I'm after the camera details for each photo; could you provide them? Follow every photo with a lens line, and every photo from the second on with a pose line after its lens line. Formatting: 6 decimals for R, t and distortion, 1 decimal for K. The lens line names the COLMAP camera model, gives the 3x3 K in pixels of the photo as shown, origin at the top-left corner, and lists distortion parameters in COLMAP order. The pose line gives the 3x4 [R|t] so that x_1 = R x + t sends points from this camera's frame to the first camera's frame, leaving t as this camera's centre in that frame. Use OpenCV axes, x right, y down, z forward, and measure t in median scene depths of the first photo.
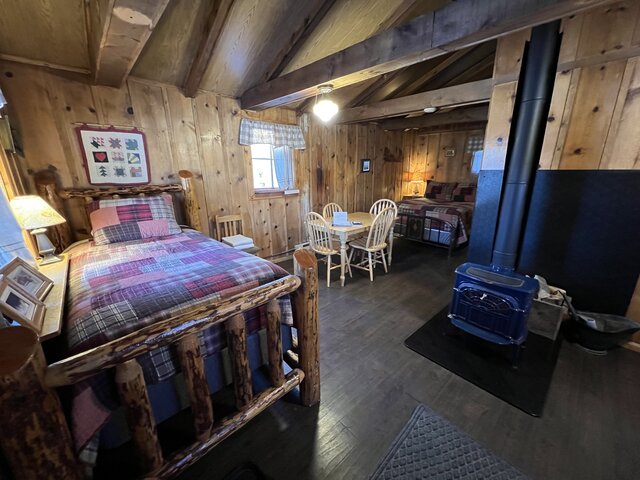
lens RADIAL K [[254.2, 0, 320.1], [0, 254.2, 236.9], [0, 0, 1]] dist [-0.001499, 0.000085]
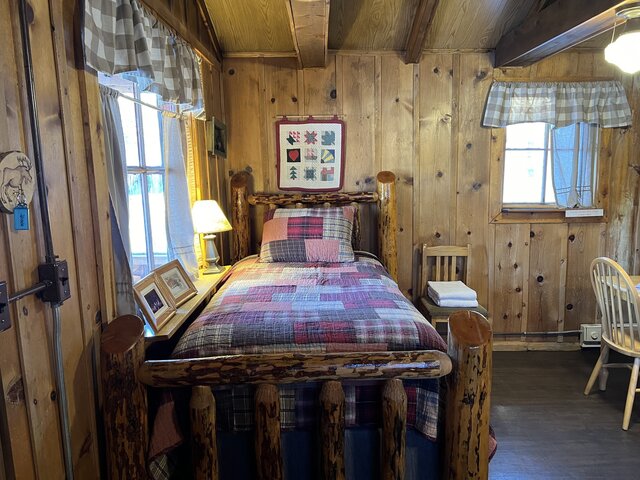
lens RADIAL K [[478.3, 0, 325.7], [0, 478.3, 238.2], [0, 0, 1]] dist [0.068441, -0.073192]
pose [[0.741292, 0.095577, -0.664343, 0.202416], [-0.167302, 0.984879, -0.044989, -0.006072], [0.649997, 0.144496, 0.746073, -0.018686]]
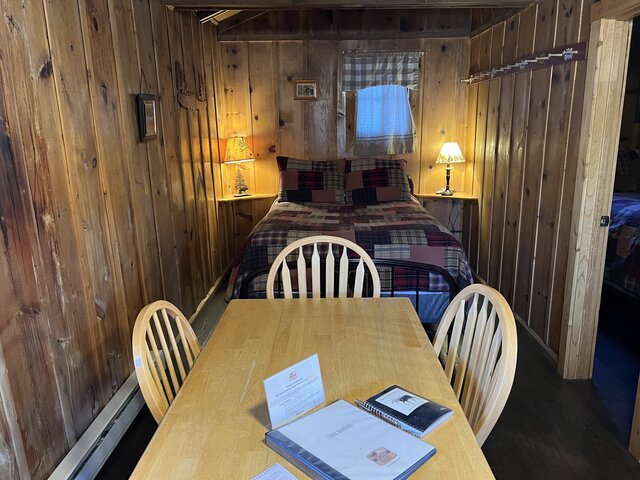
lens RADIAL K [[478.3, 0, 323.3], [0, 478.3, 241.1], [0, 0, 1]] dist [0.068441, -0.073192]
pose [[0.682635, -0.176101, 0.709224, -0.162503], [0.200183, 0.978468, 0.050276, -0.244924], [-0.702806, 0.107654, 0.703188, 0.910835]]
